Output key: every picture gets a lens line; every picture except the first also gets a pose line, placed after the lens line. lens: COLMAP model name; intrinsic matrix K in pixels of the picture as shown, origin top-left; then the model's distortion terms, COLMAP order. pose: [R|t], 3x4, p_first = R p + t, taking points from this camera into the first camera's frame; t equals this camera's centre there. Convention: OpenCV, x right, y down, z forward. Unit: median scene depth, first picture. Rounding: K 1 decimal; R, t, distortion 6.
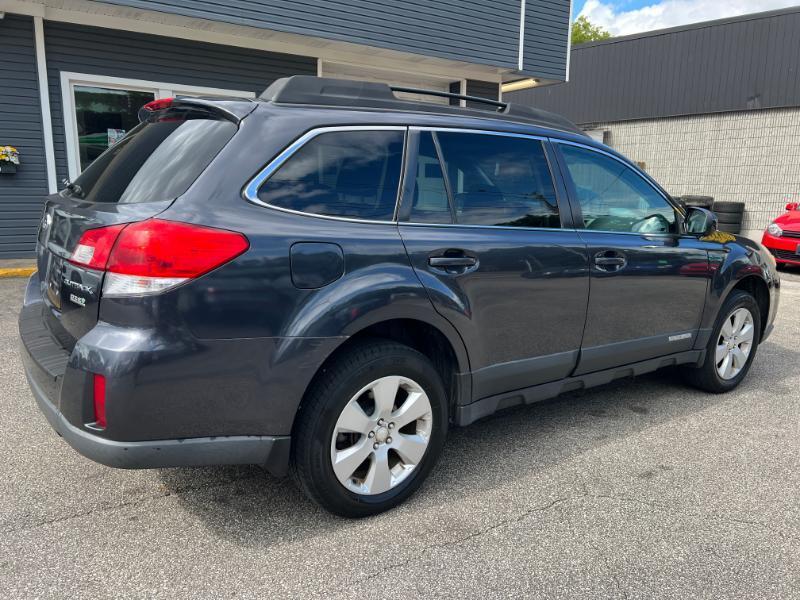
lens RADIAL K [[605.1, 0, 399.7], [0, 605.1, 302.8], [0, 0, 1]] dist [0.042797, -0.052369]
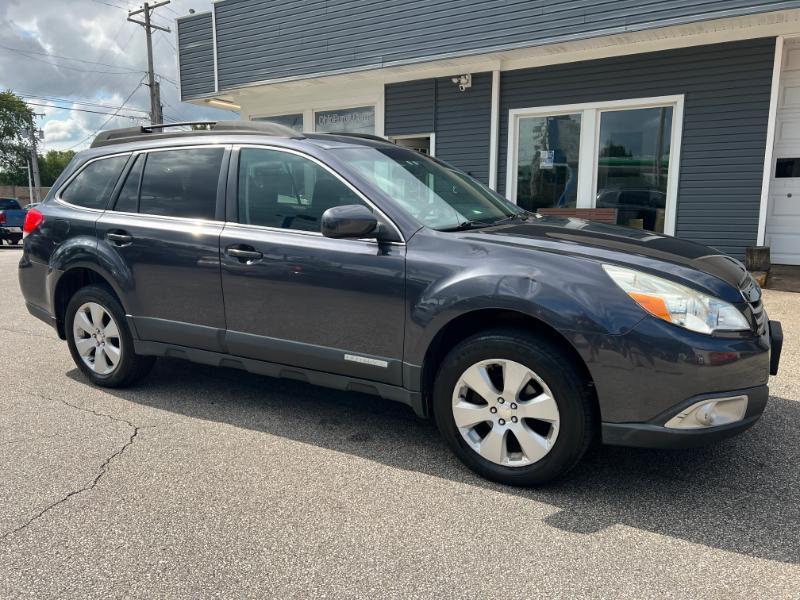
lens RADIAL K [[605.1, 0, 394.5], [0, 605.1, 301.2], [0, 0, 1]] dist [0.042797, -0.052369]
pose [[0.408151, 0.130313, -0.903566, 1.532846], [-0.159394, 0.984729, 0.070019, -0.111430], [0.898892, 0.115445, 0.422689, 0.856027]]
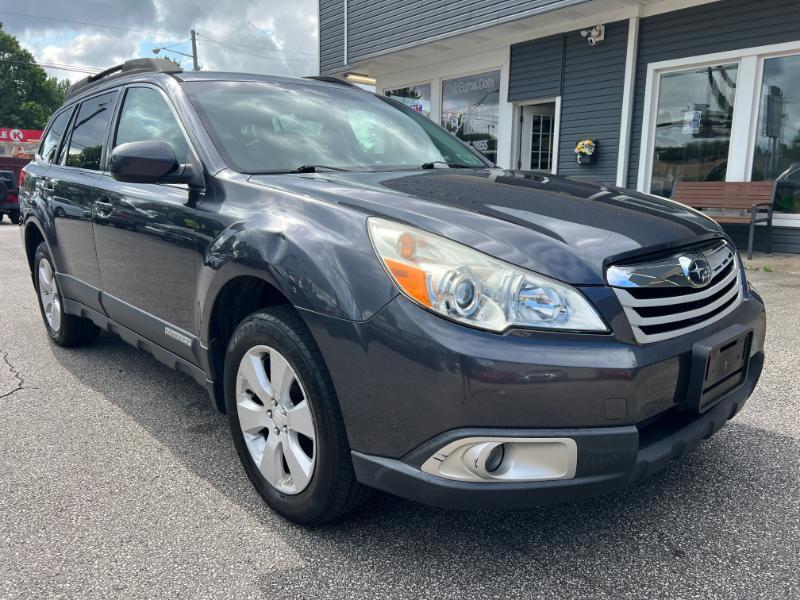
lens RADIAL K [[605.1, 0, 399.6], [0, 605.1, 301.4], [0, 0, 1]] dist [0.042797, -0.052369]
pose [[0.104306, 0.170870, -0.979757, 1.446590], [-0.186027, 0.971096, 0.149555, -0.162621], [0.976992, 0.166662, 0.133077, 1.447106]]
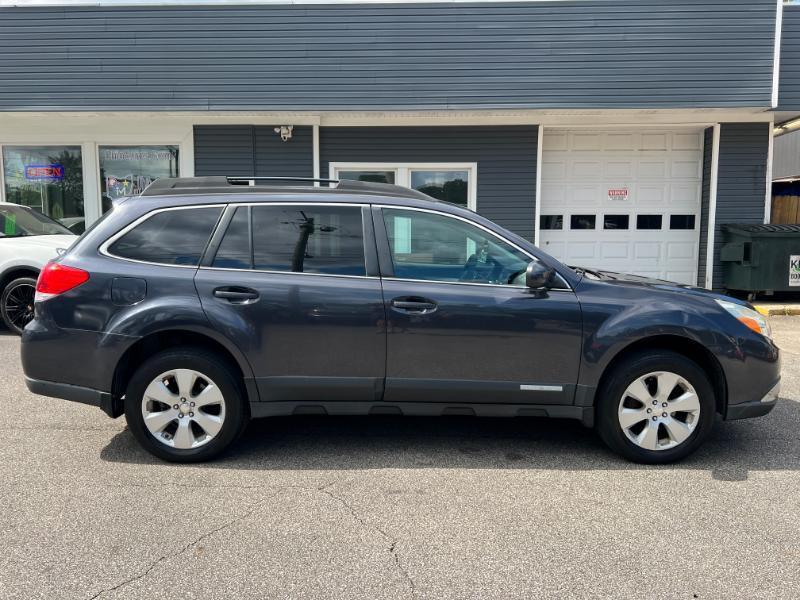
lens RADIAL K [[605.1, 0, 403.6], [0, 605.1, 302.8], [0, 0, 1]] dist [0.042797, -0.052369]
pose [[0.818244, 0.043810, -0.573199, 1.065264], [-0.094939, 0.993699, -0.059576, -0.002570], [0.566977, 0.103166, 0.817248, 0.046964]]
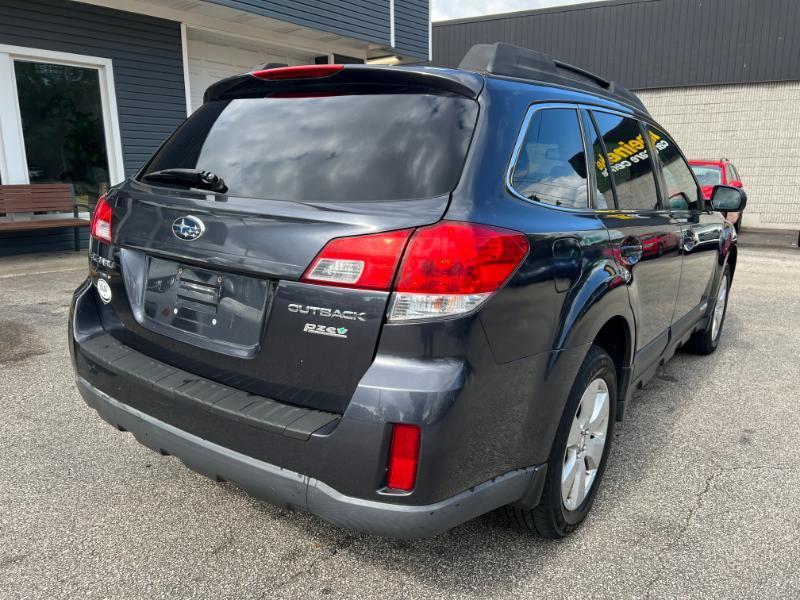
lens RADIAL K [[605.1, 0, 400.3], [0, 605.1, 303.1], [0, 0, 1]] dist [0.042797, -0.052369]
pose [[0.950078, -0.081654, 0.301140, -0.467125], [0.071298, 0.996429, 0.045240, -0.046484], [-0.303758, -0.021511, 0.952506, 0.177661]]
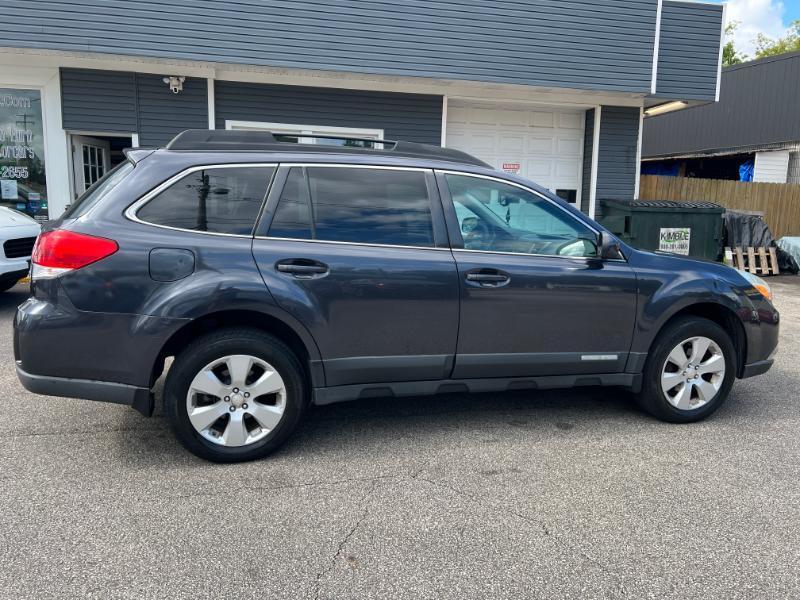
lens RADIAL K [[605.1, 0, 401.3], [0, 605.1, 297.5], [0, 0, 1]] dist [0.042797, -0.052369]
pose [[0.942357, 0.049392, -0.330944, 0.606586], [-0.066220, 0.997012, -0.039761, 0.023589], [0.327992, 0.059384, 0.942812, -0.099158]]
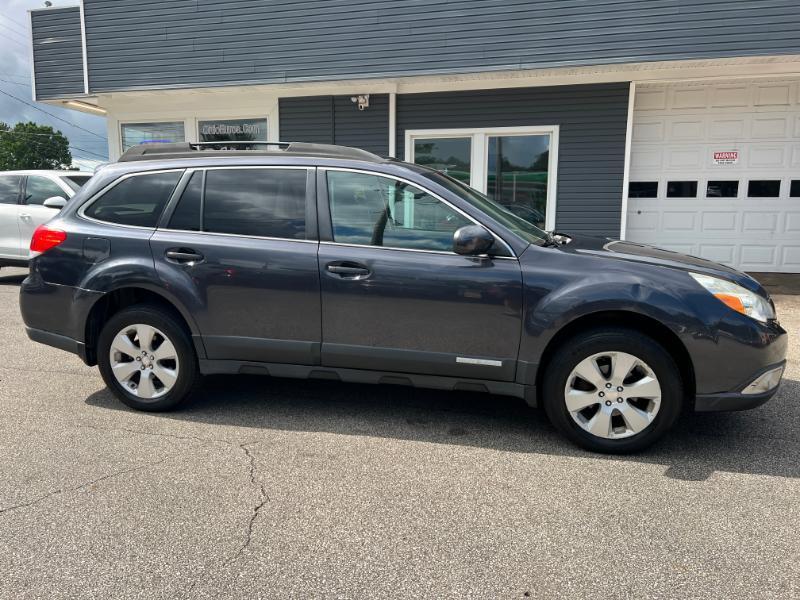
lens RADIAL K [[605.1, 0, 395.9], [0, 605.1, 303.3], [0, 0, 1]] dist [0.042797, -0.052369]
pose [[0.660465, 0.098193, -0.744408, 1.347635], [-0.132484, 0.991097, 0.013188, -0.036580], [0.739076, 0.089912, 0.667594, 0.339630]]
